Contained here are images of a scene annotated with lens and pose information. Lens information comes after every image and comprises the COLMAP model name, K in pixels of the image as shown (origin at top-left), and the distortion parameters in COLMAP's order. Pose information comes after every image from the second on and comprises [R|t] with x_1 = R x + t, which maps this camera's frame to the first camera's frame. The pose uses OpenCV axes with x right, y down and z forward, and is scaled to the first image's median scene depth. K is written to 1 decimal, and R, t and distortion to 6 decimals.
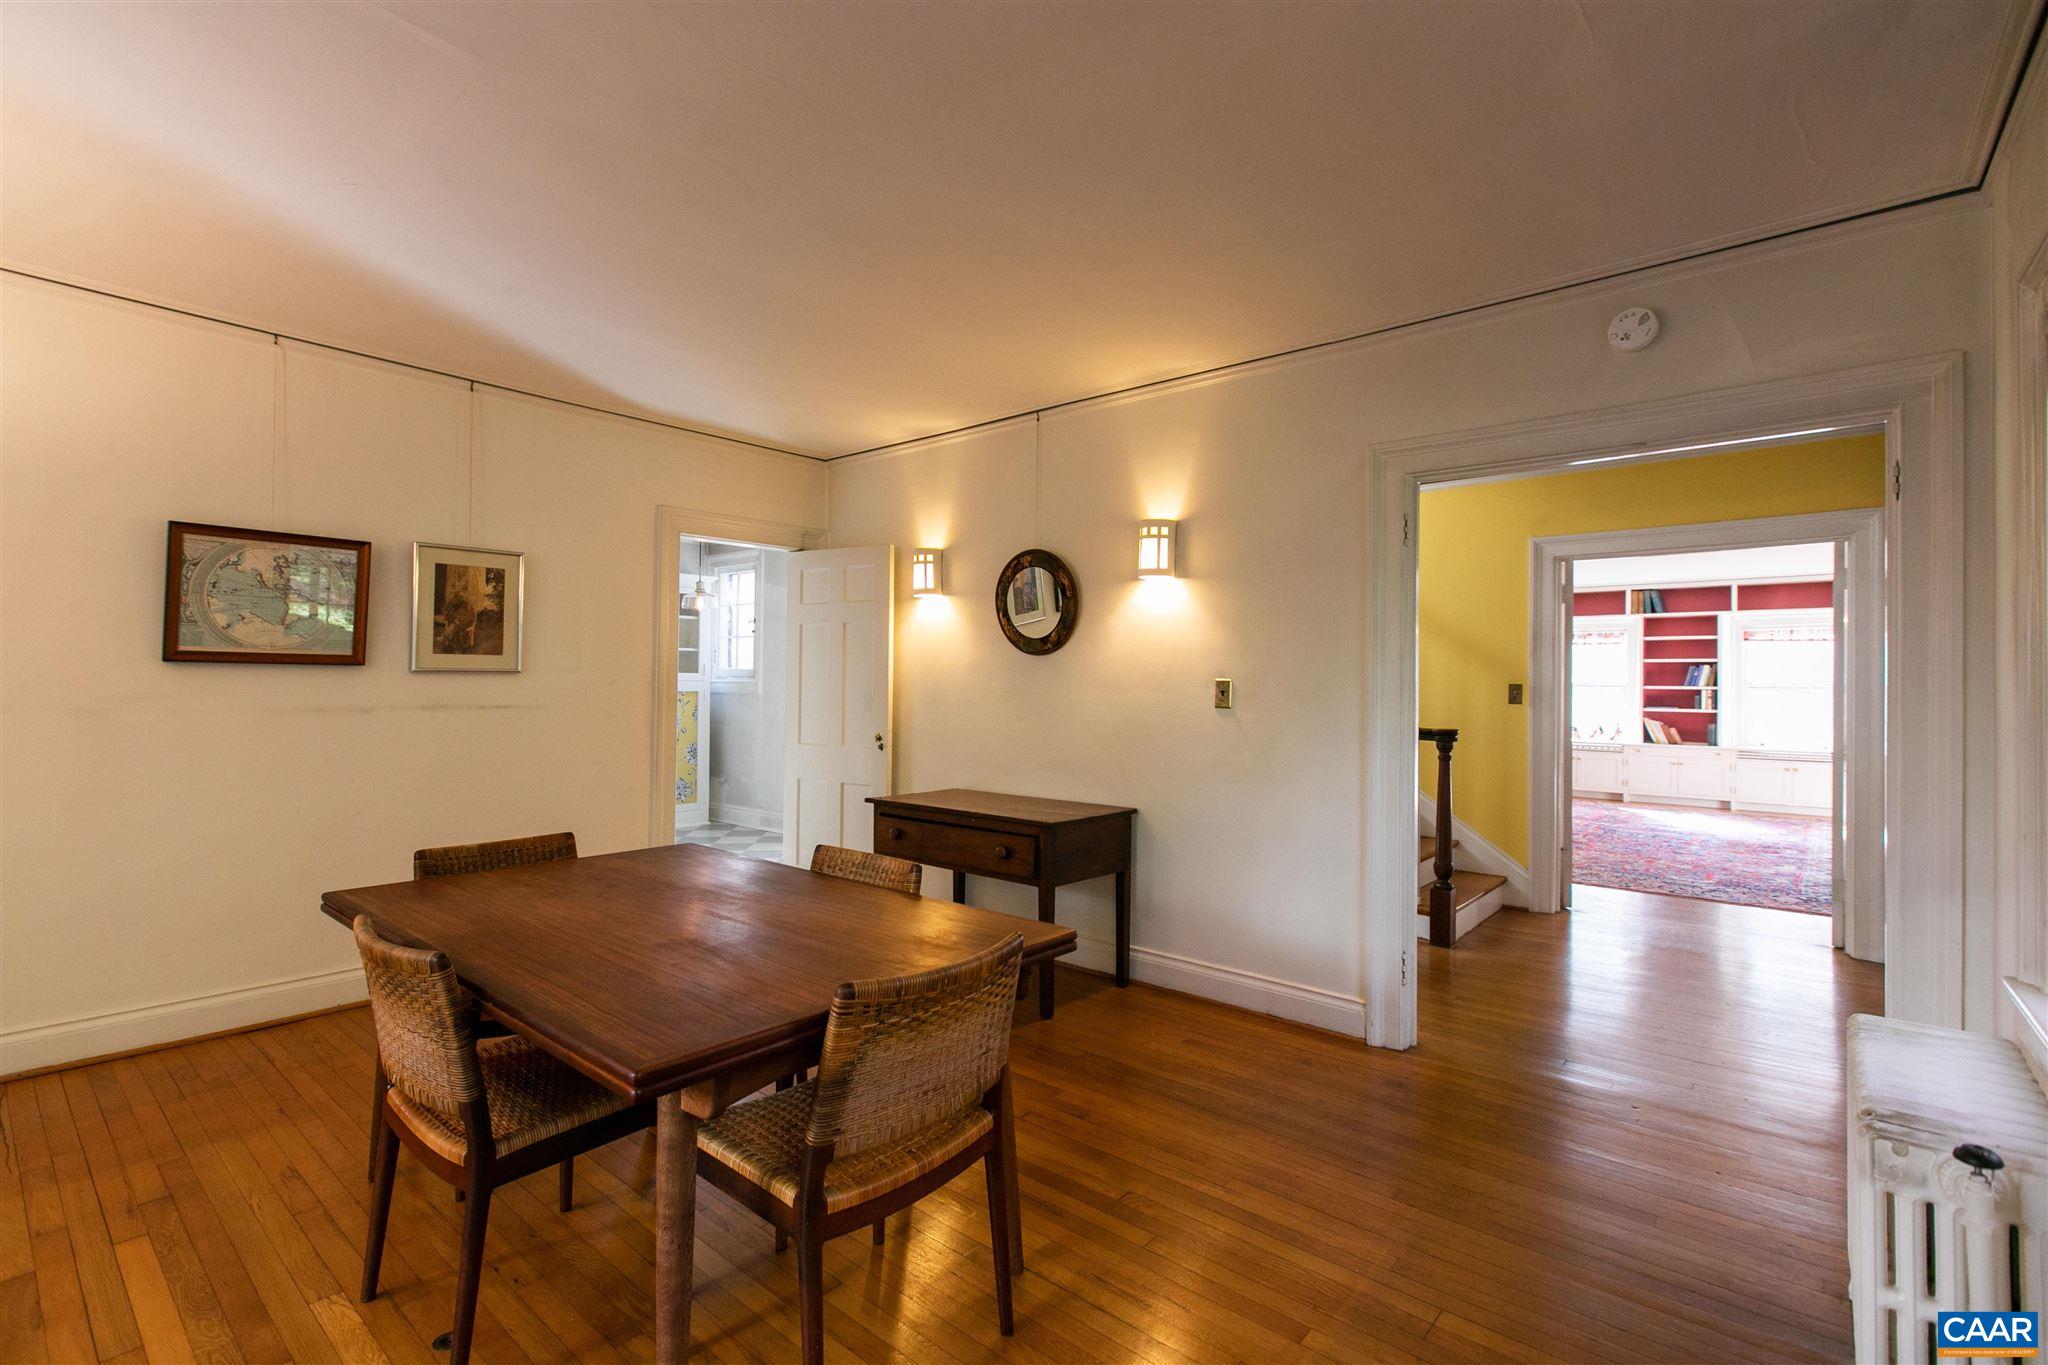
lens RADIAL K [[895.6, 0, 1026.0], [0, 895.6, 677.6], [0, 0, 1]] dist [-0.004844, -0.001170]
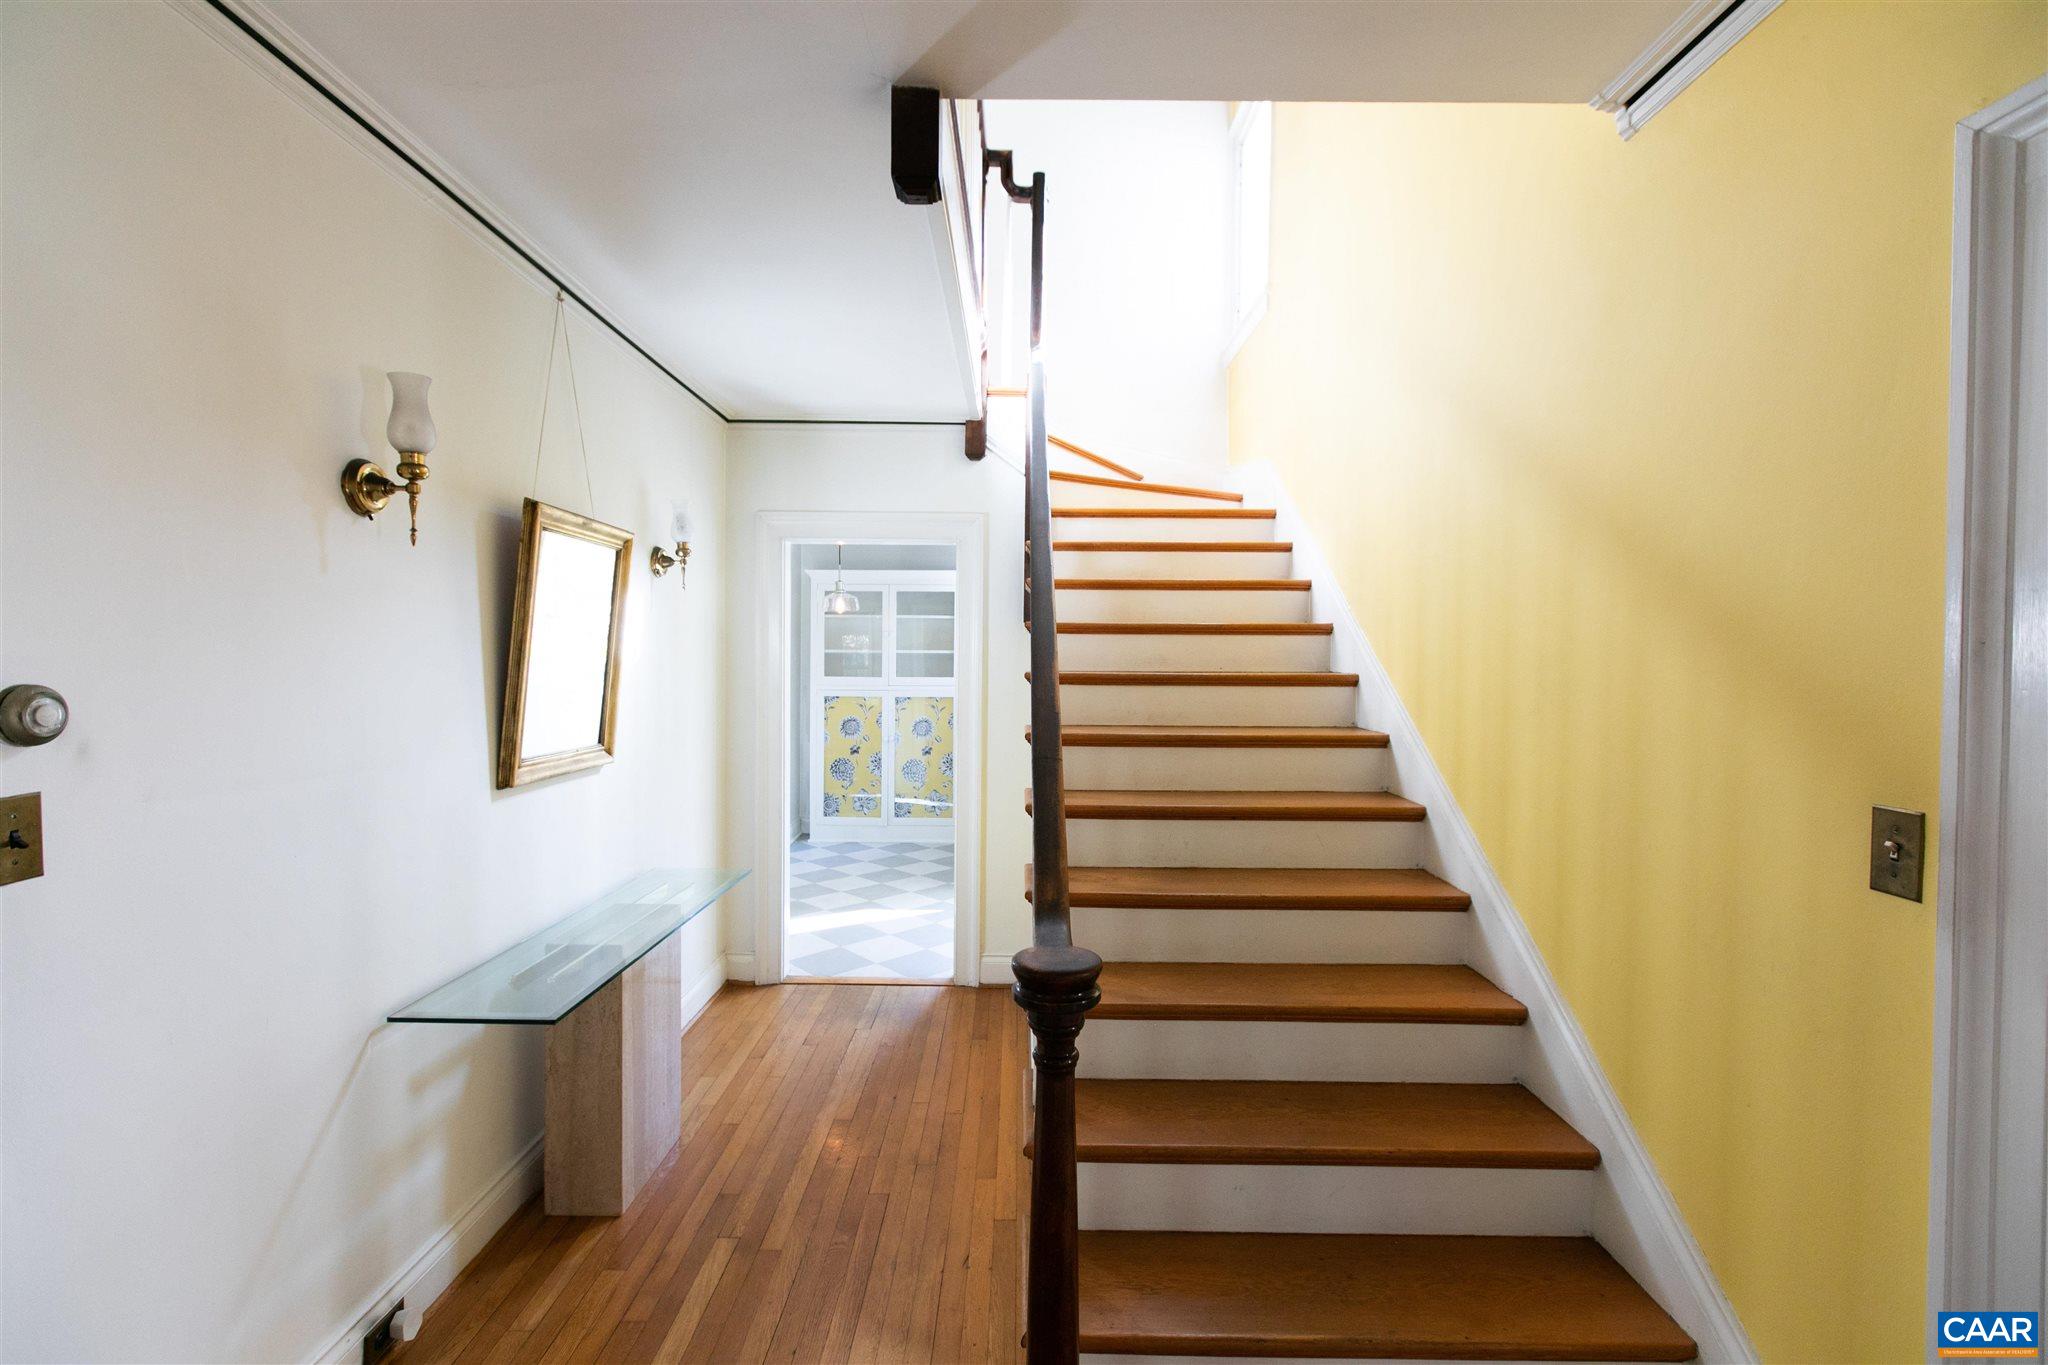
lens RADIAL K [[895.6, 0, 1022.3], [0, 895.6, 677.1], [0, 0, 1]] dist [-0.004844, -0.001170]
pose [[0.653367, 0.009871, -0.756977, 0.285360], [0.005737, 0.999822, 0.017989, -0.015530], [0.757019, -0.016096, 0.653194, 0.342492]]
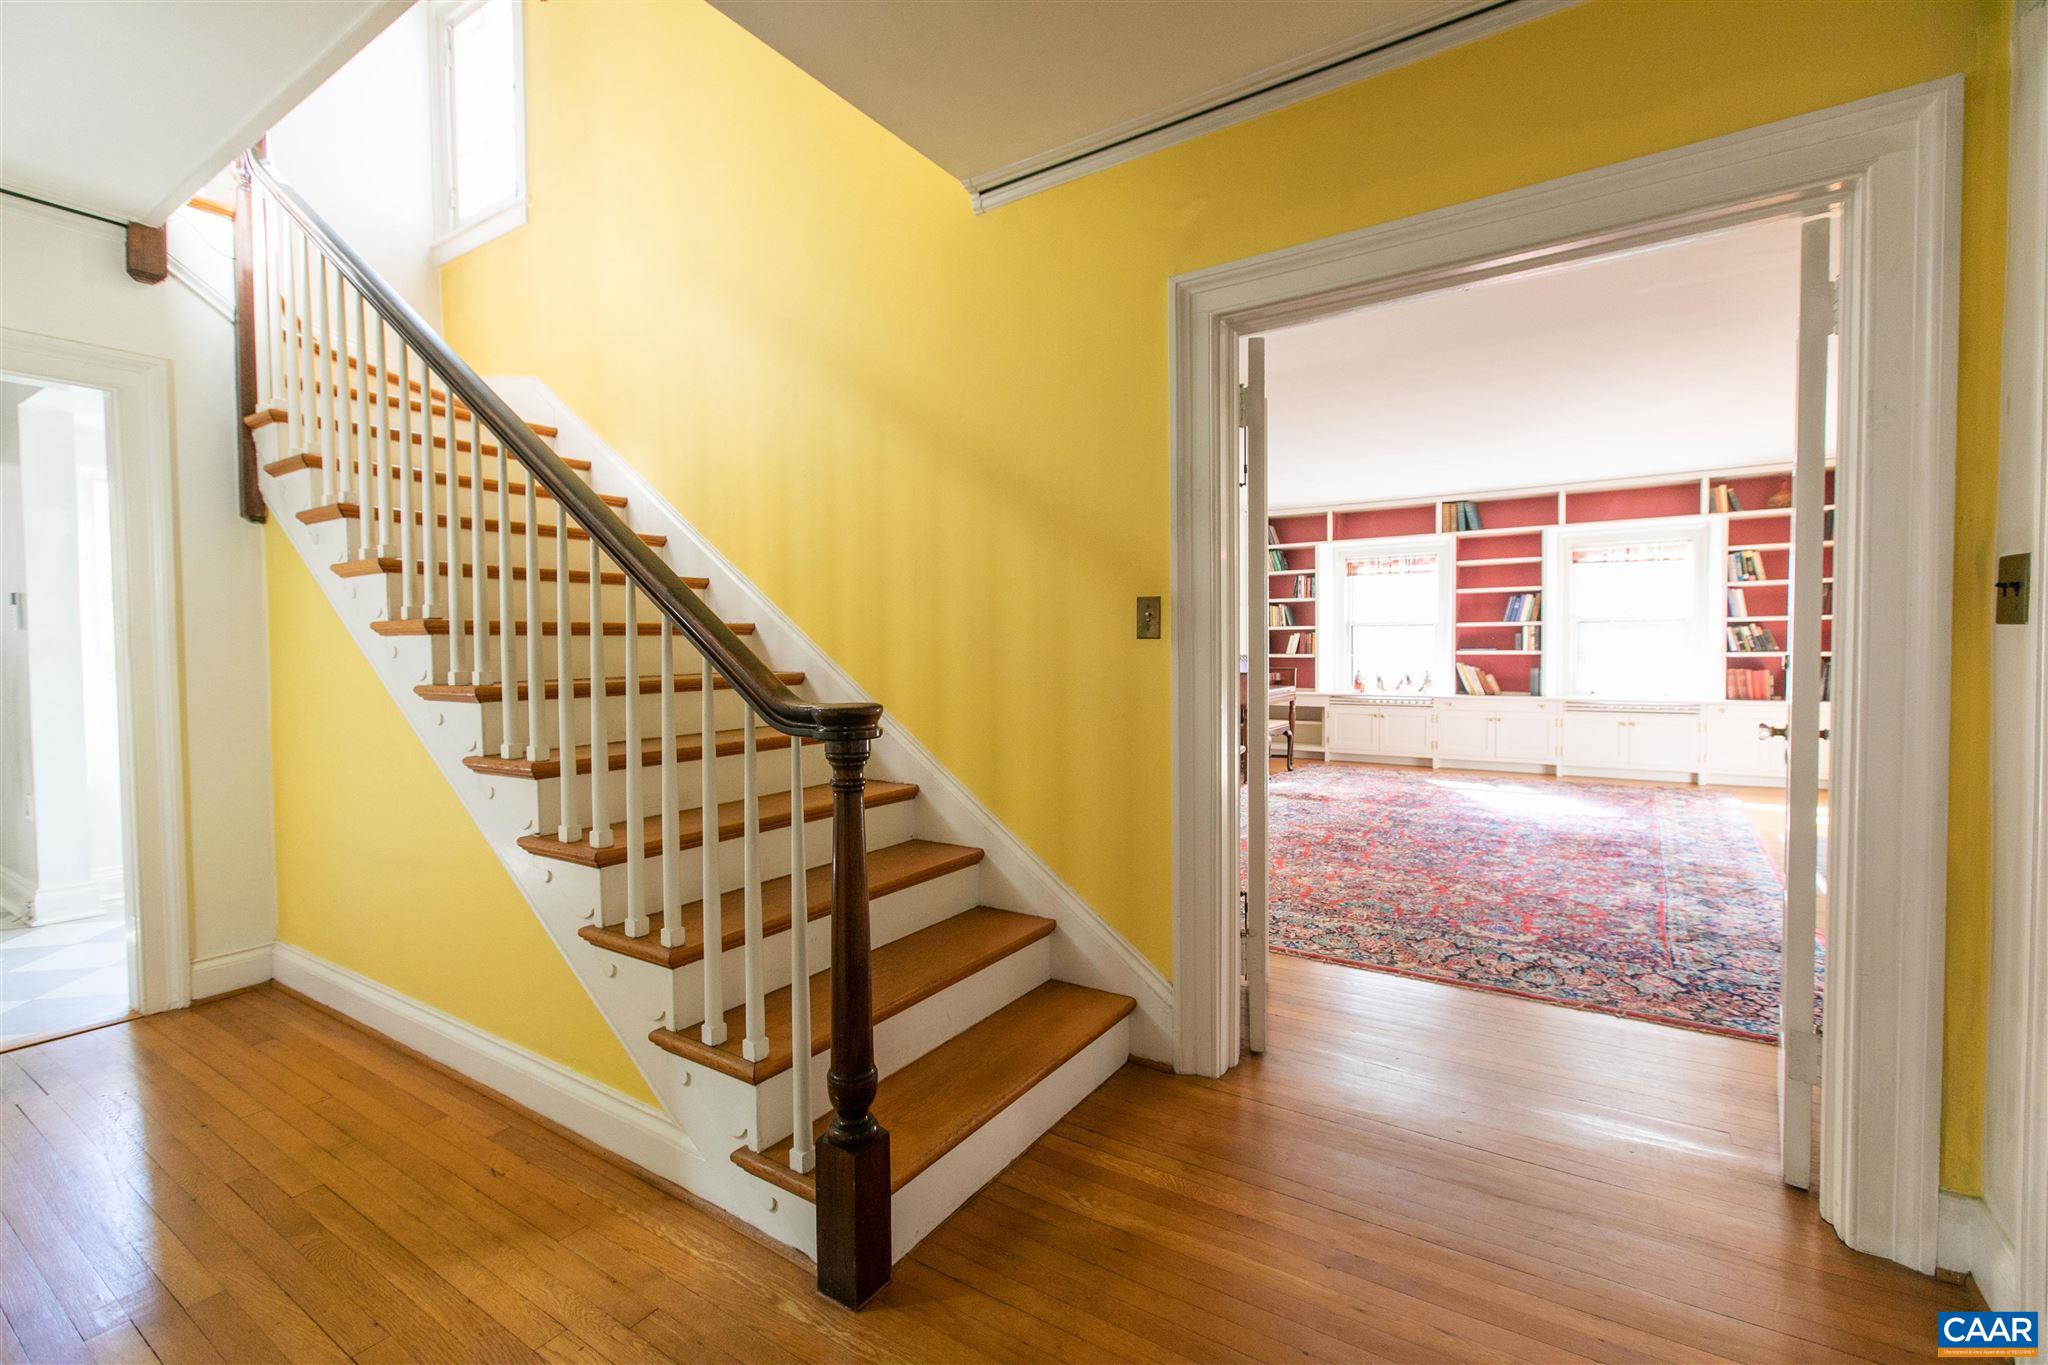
lens RADIAL K [[895.6, 0, 1016.6], [0, 895.6, 672.5], [0, 0, 1]] dist [-0.004844, -0.001170]
pose [[0.991594, -0.025015, 0.126949, 0.207672], [0.019910, 0.998947, 0.041329, 0.013171], [-0.127849, -0.038454, 0.991048, 0.267668]]
